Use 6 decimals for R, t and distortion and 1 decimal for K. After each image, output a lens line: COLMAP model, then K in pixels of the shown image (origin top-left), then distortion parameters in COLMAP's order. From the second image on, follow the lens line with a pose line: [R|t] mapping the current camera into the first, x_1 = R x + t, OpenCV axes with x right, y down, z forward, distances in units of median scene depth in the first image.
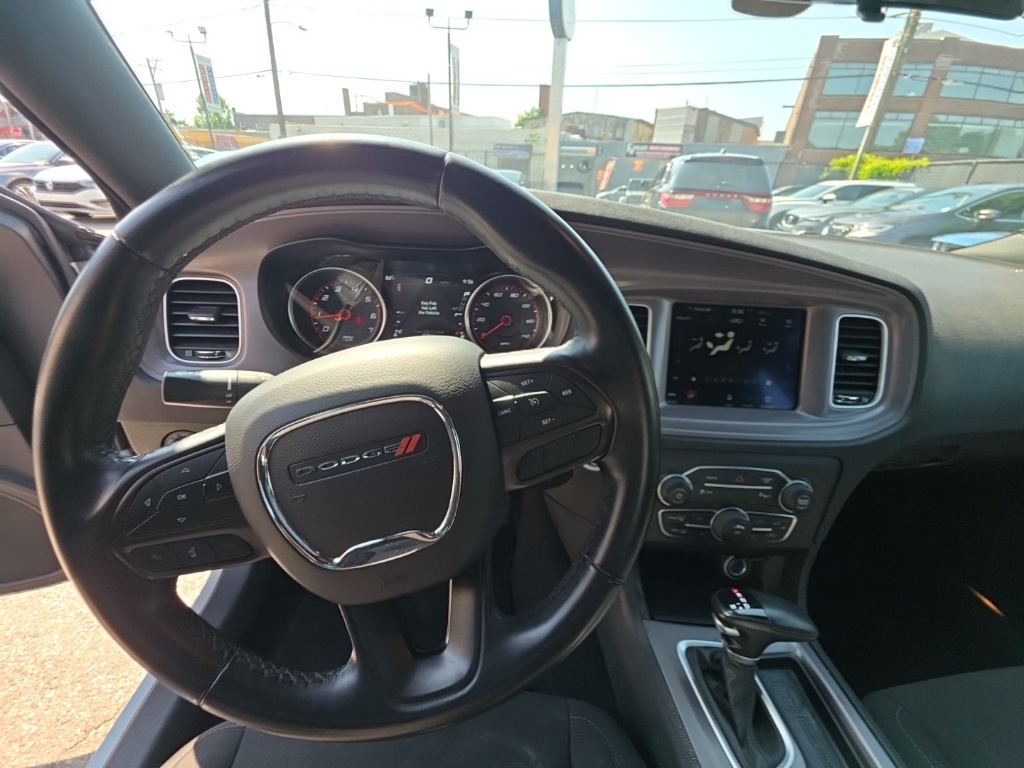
lens RADIAL K [[407.7, 0, 510.5], [0, 407.7, 387.0], [0, 0, 1]] dist [0.013443, -0.010553]
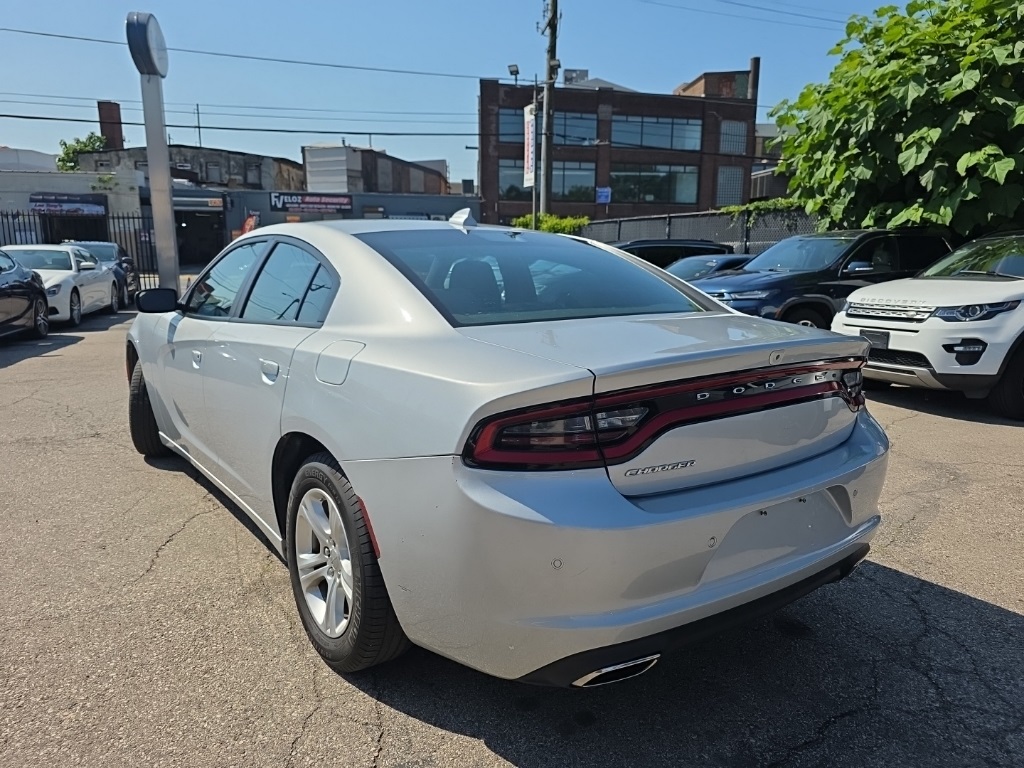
lens RADIAL K [[724.2, 0, 530.0], [0, 724.2, 371.3], [0, 0, 1]] dist [0.050897, -0.040788]
pose [[0.837576, -0.131917, 0.530155, -0.072621], [0.275458, 0.940003, -0.201289, 0.089948], [-0.471794, 0.314630, 0.823662, -0.222856]]
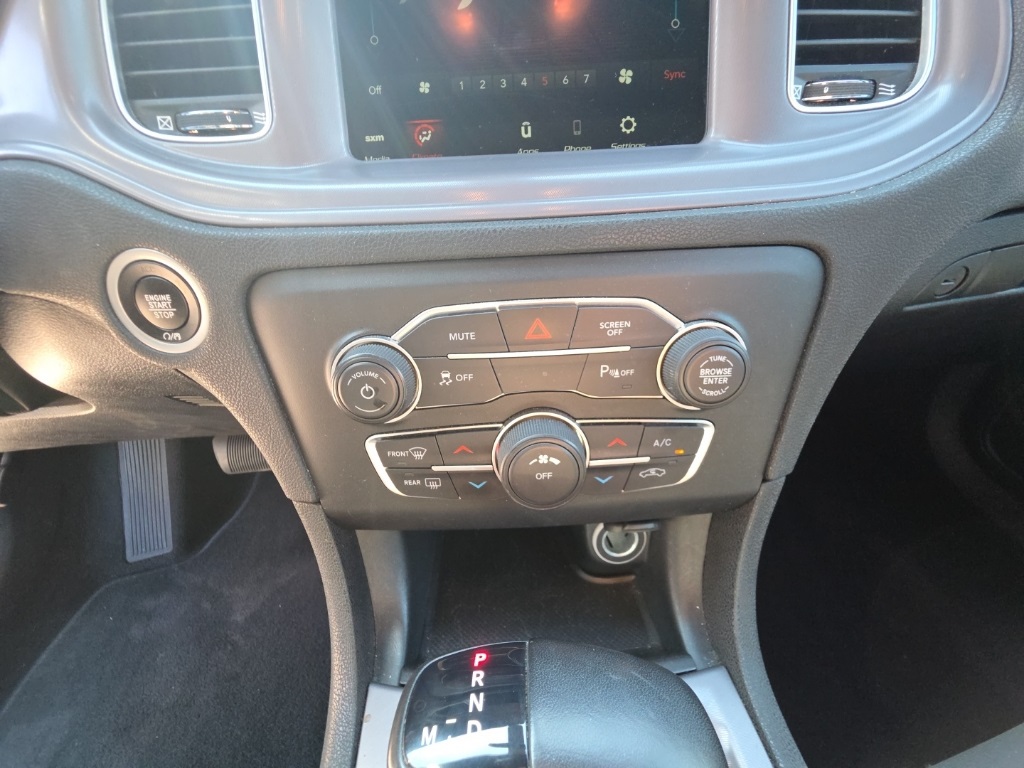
lens RADIAL K [[407.7, 0, 508.8], [0, 407.7, 388.5], [0, 0, 1]] dist [0.013443, -0.010553]
pose [[0.995059, -0.095636, -0.026666, 0.017737], [0.097907, 0.989781, 0.103674, 0.007732], [0.016478, -0.105772, 0.994254, 0.020910]]
